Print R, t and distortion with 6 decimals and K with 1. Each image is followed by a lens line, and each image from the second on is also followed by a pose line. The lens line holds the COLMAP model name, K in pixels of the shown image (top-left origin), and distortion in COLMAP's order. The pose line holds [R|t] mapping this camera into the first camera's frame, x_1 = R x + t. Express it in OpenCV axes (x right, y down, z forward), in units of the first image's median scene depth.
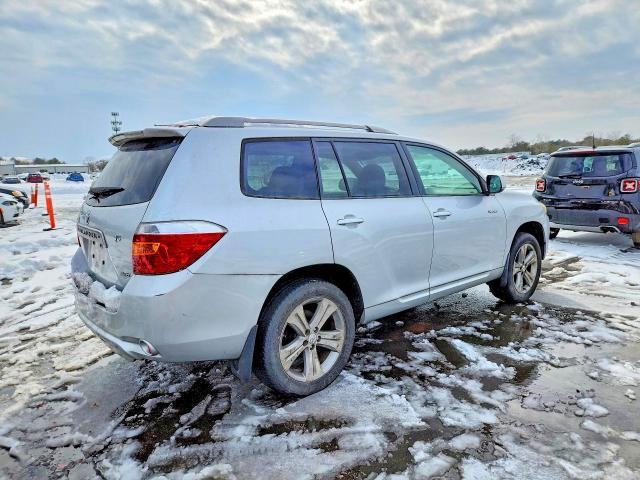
lens RADIAL K [[435.0, 0, 320.0], [0, 435.0, 240.0], [0, 0, 1]] dist [0.019315, -0.001973]
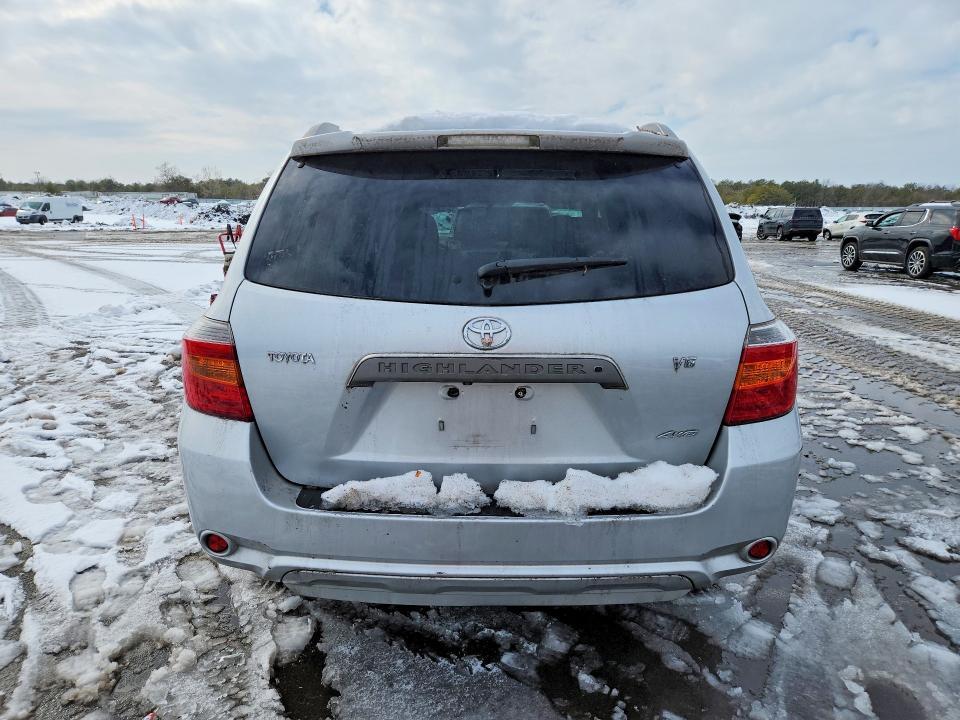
lens RADIAL K [[652.6, 0, 480.0], [0, 652.6, 360.0], [0, 0, 1]] dist [0.019315, -0.001973]
pose [[0.651344, -0.129228, 0.747697, -0.745521], [0.090503, 0.991587, 0.092539, -0.061986], [-0.753366, 0.007394, 0.657560, 0.439570]]
